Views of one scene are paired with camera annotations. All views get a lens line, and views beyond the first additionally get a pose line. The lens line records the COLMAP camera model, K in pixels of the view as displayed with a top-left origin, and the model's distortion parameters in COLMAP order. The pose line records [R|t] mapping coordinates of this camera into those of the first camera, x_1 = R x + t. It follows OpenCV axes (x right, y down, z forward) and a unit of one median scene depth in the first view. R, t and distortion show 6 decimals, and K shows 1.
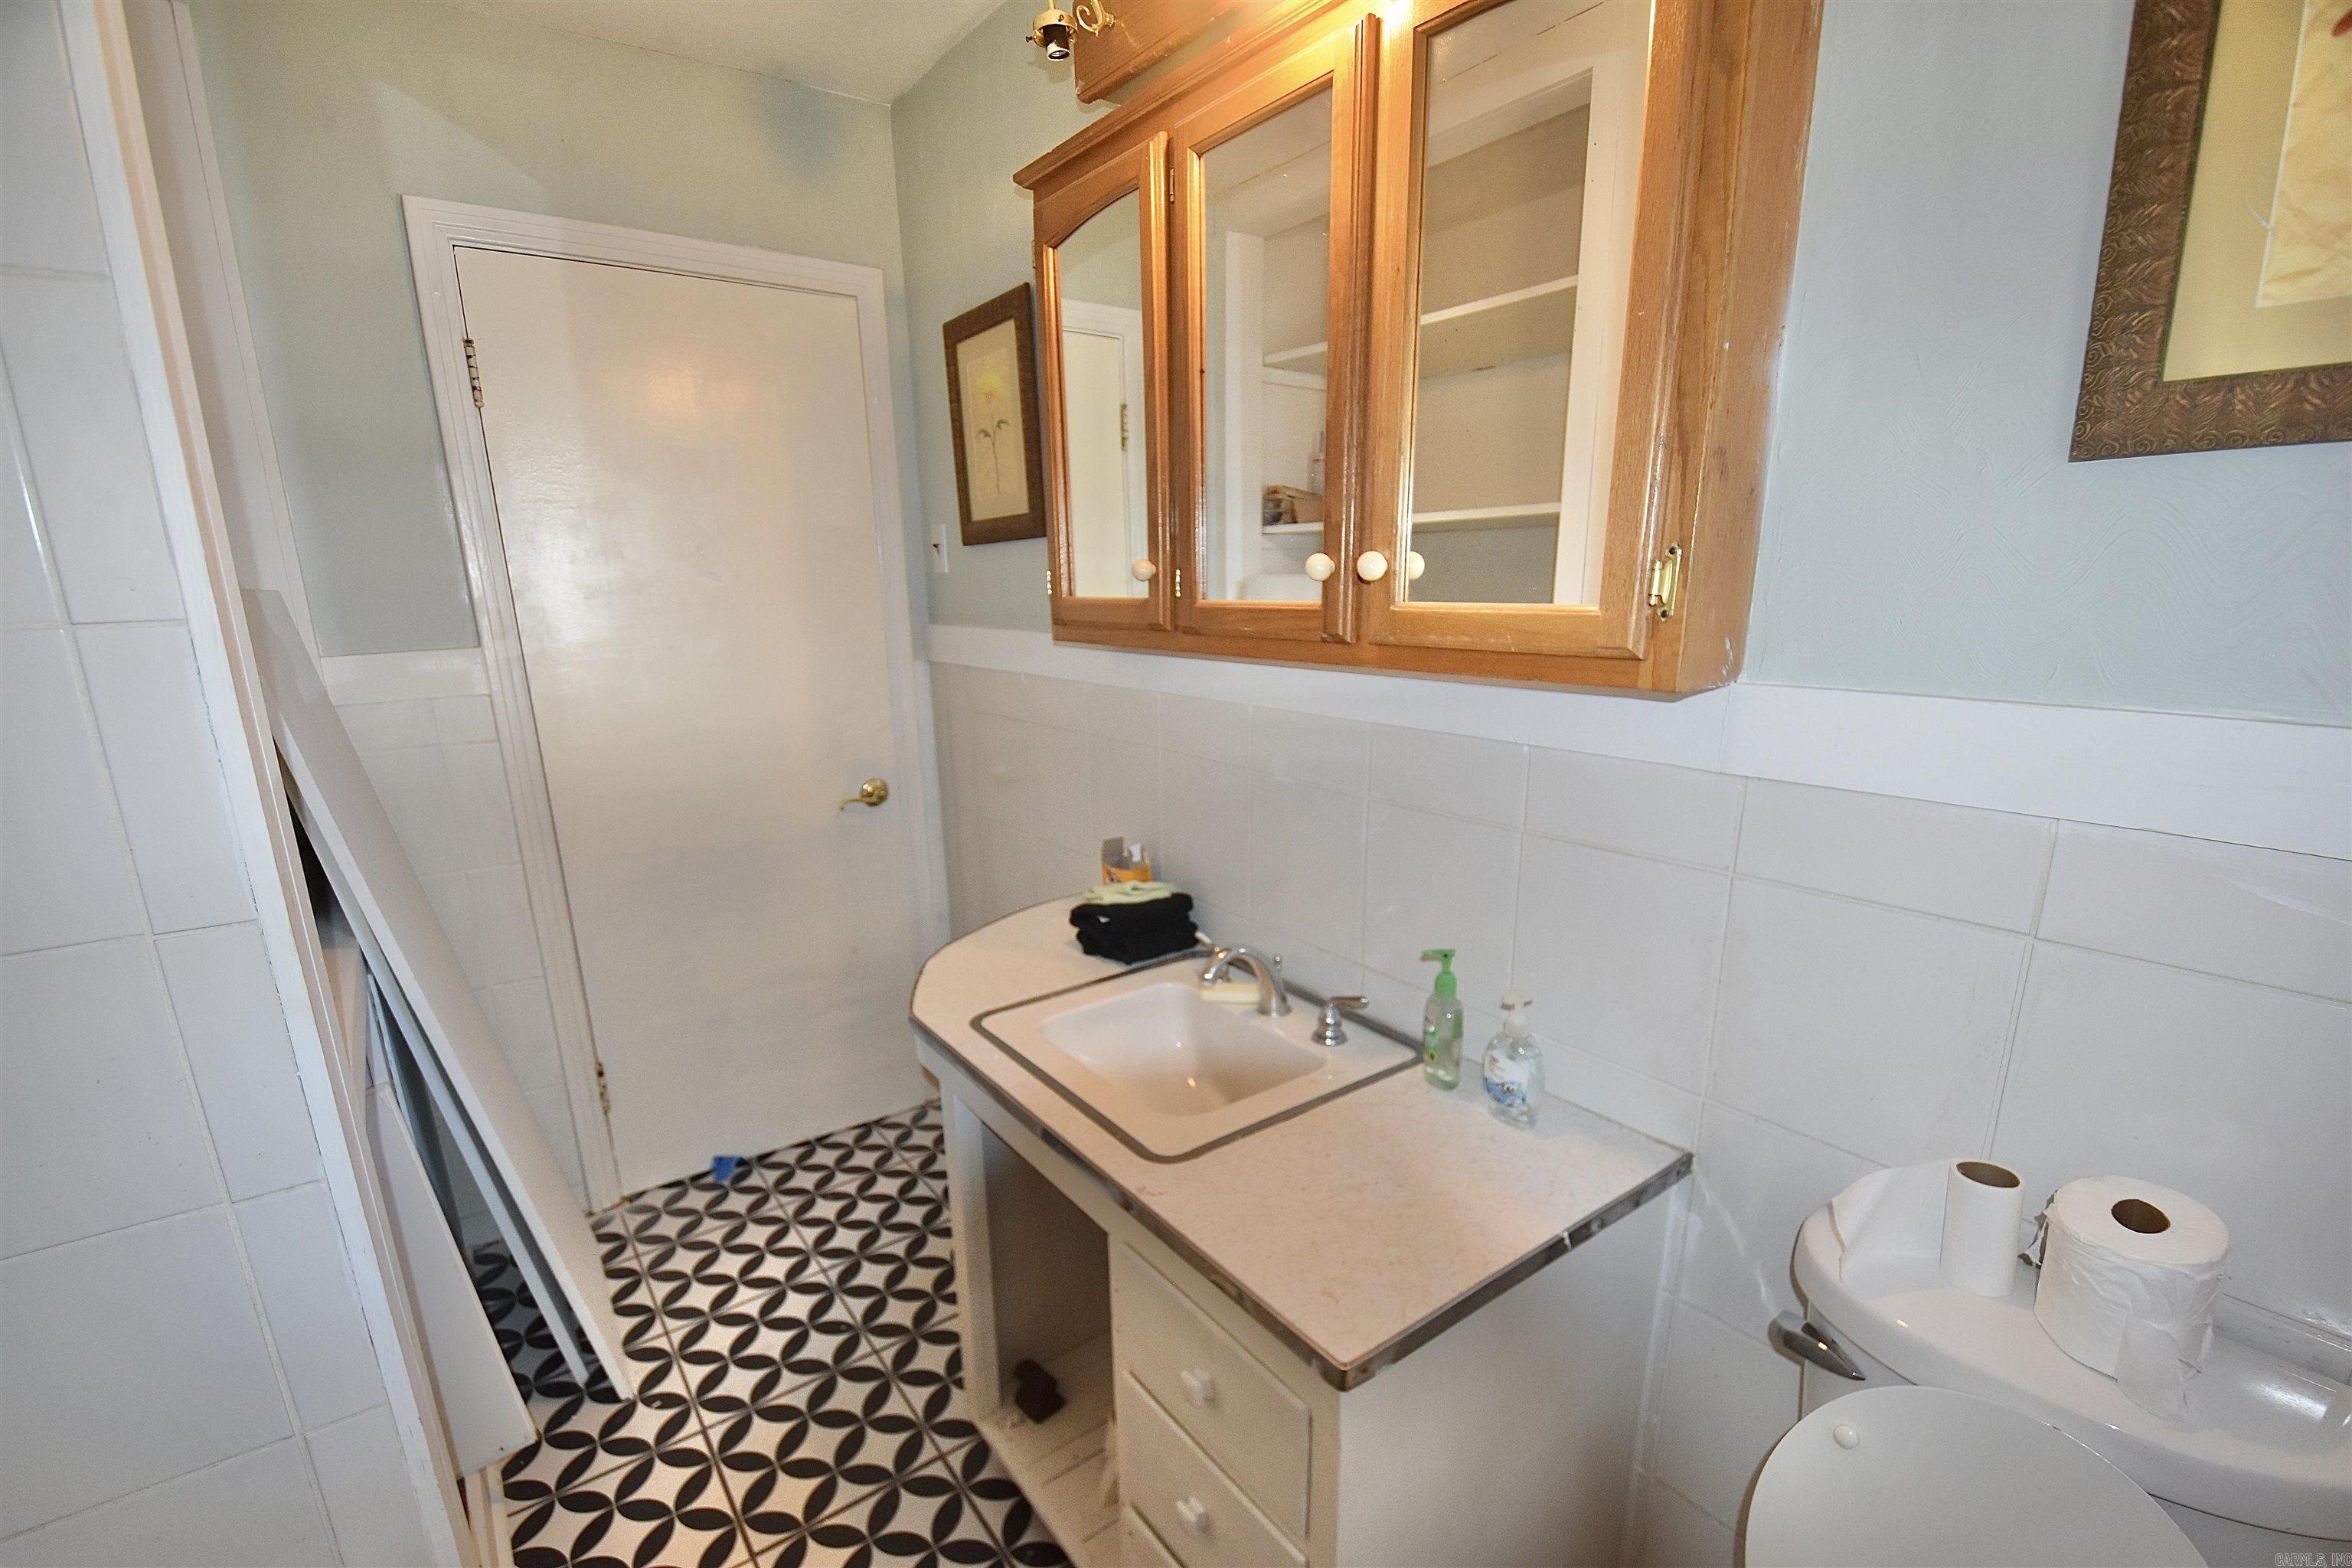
lens RADIAL K [[1044.0, 0, 1176.8], [0, 1044.0, 852.0], [0, 0, 1]] dist [0.013652, -0.020206]
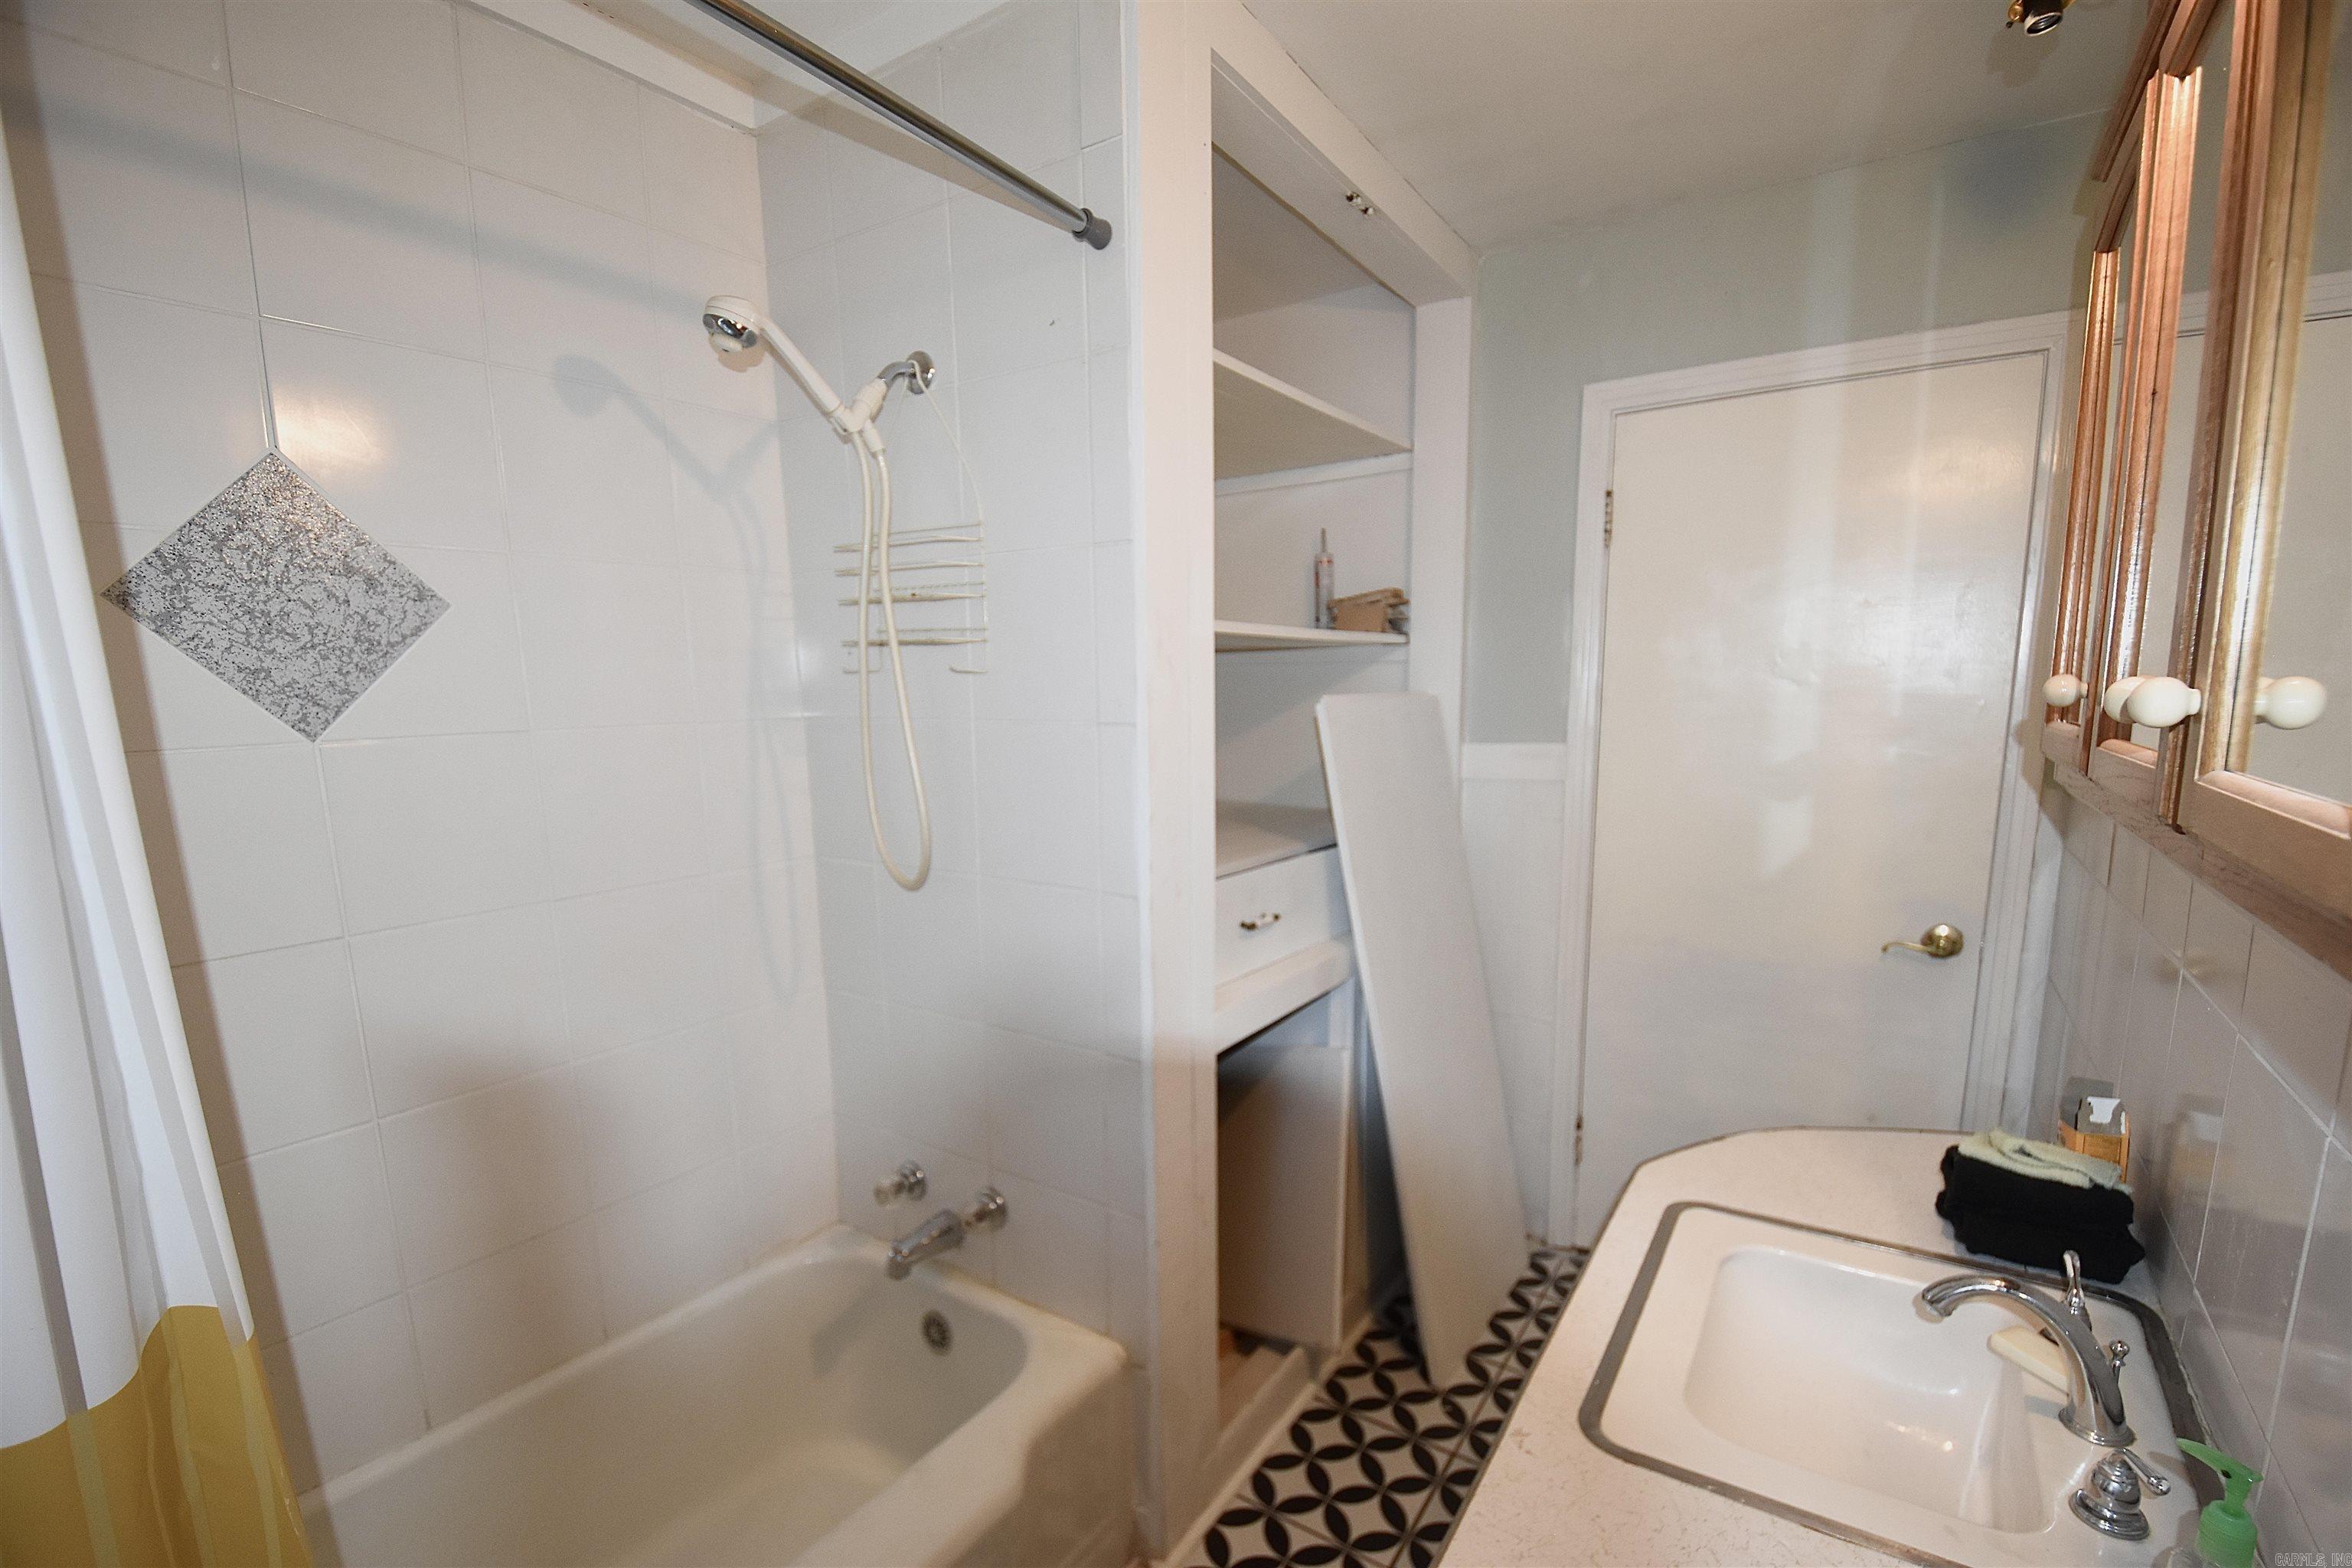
lens RADIAL K [[1021.6, 0, 1183.9], [0, 1021.6, 831.9], [0, 0, 1]] dist [0.003276, -0.013718]
pose [[0.344024, 0.141434, -0.928248, 0.333900], [-0.228084, 0.971568, 0.063503, -0.080048], [0.910838, 0.189872, 0.366502, 0.215893]]
